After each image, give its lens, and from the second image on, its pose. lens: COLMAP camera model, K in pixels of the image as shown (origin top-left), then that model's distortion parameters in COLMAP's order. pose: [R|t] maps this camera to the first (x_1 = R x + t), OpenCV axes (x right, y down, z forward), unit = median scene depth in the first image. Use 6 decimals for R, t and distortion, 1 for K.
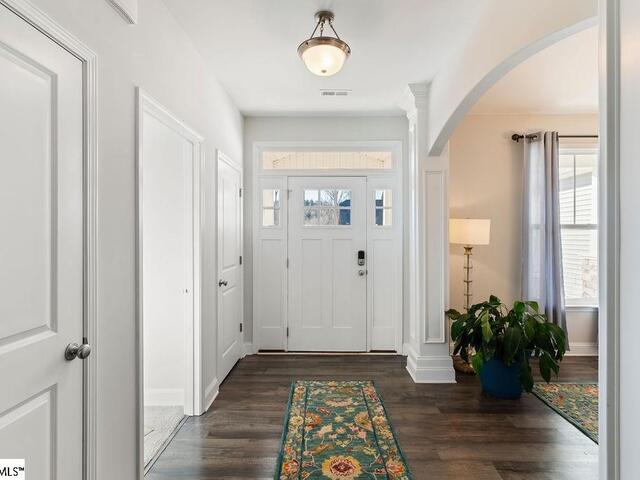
lens RADIAL K [[344.2, 0, 321.4], [0, 344.2, 236.4], [0, 0, 1]] dist [-0.003001, 0.000379]
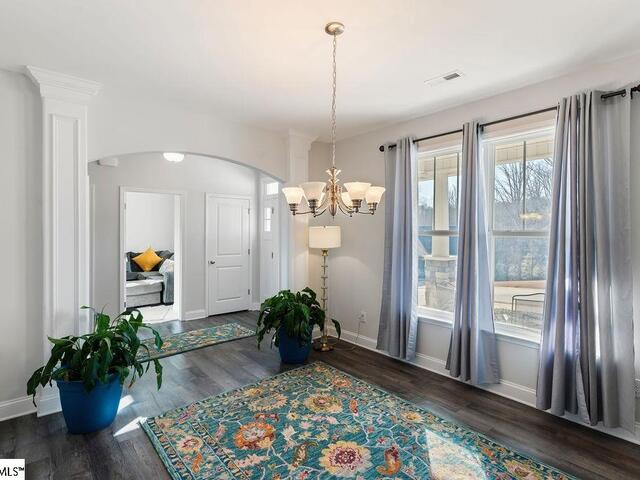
lens RADIAL K [[344.2, 0, 326.4], [0, 344.2, 235.0], [0, 0, 1]] dist [-0.003001, 0.000379]
pose [[0.667169, 0.014260, -0.744770, 1.234013], [-0.002842, 0.999858, 0.016598, -0.039917], [0.744901, -0.008957, 0.667115, 0.160819]]
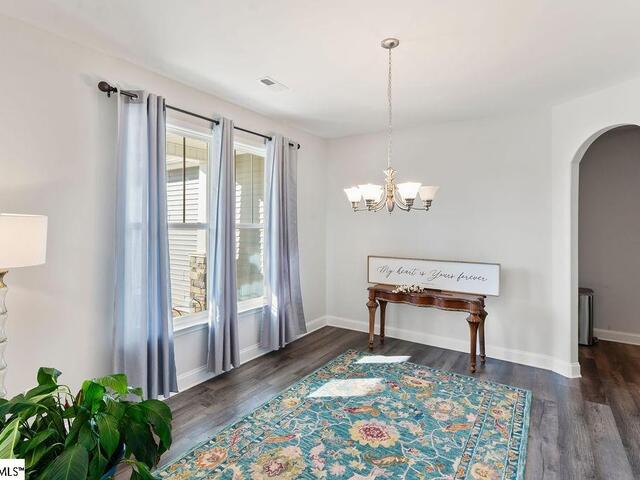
lens RADIAL K [[344.2, 0, 318.1], [0, 344.2, 230.8], [0, 0, 1]] dist [-0.003001, 0.000379]
pose [[0.533775, -0.007327, 0.845595, 0.237128], [-0.009829, 0.999841, 0.014868, -0.035543], [-0.845570, -0.016248, 0.533618, 0.323505]]
